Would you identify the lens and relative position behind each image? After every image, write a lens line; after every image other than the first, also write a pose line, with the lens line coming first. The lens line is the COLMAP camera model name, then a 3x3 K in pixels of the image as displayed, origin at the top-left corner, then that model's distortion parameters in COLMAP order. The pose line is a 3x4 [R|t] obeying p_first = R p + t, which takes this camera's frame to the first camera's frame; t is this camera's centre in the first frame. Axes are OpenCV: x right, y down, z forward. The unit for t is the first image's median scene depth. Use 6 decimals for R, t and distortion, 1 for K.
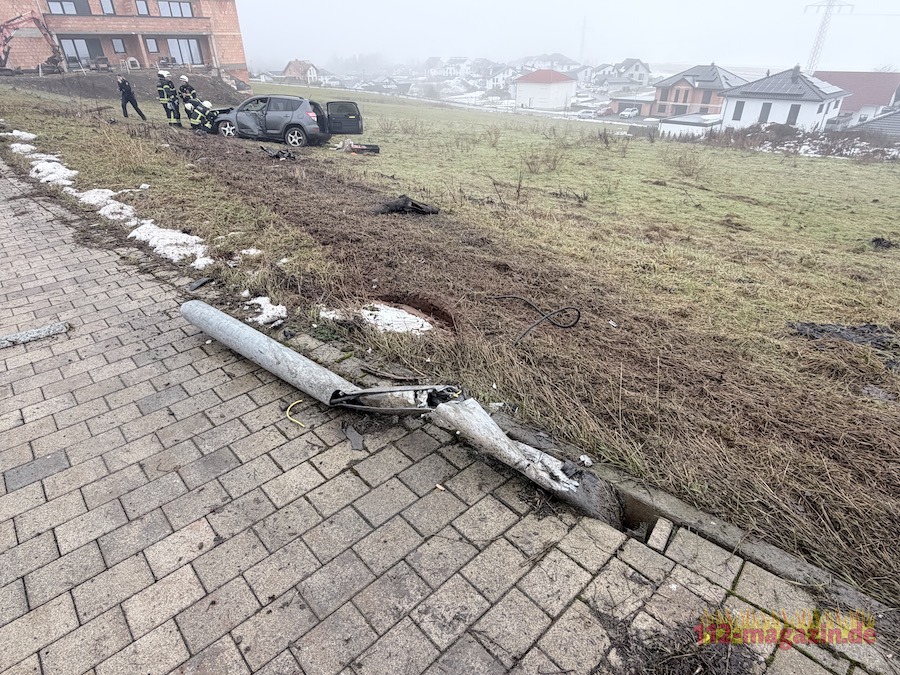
lens RADIAL K [[498.9, 0, 453.2], [0, 498.9, 336.1], [0, 0, 1]] dist [-0.001489, -0.002817]
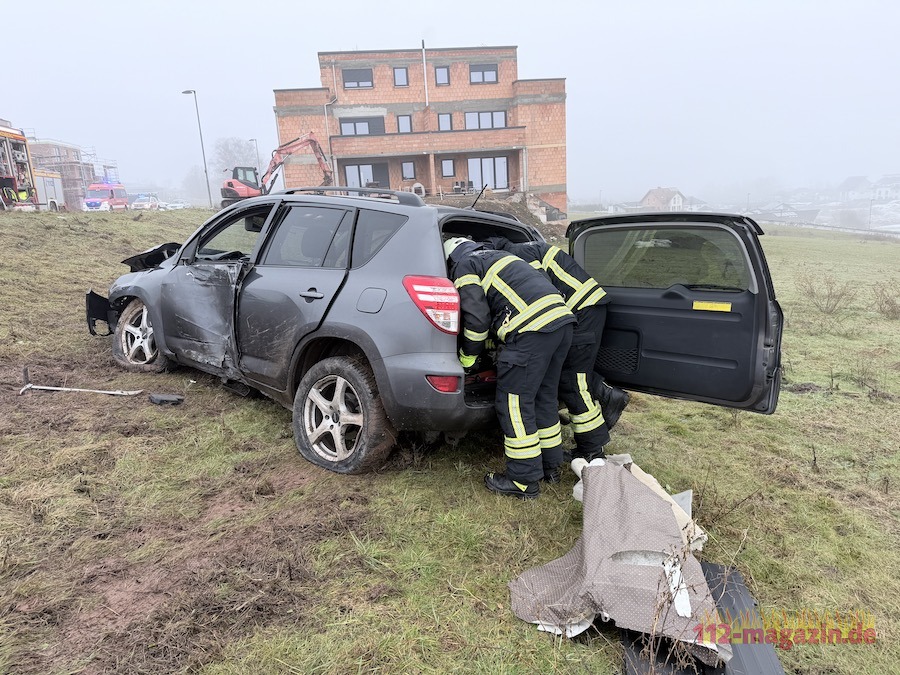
lens RADIAL K [[632.4, 0, 451.2], [0, 632.4, 341.7], [0, 0, 1]] dist [0.043243, -0.011784]
pose [[0.834732, 0.078331, -0.545057, -0.060619], [-0.223582, 0.952780, -0.205481, -0.138263], [0.503223, 0.293386, 0.812829, 0.300946]]
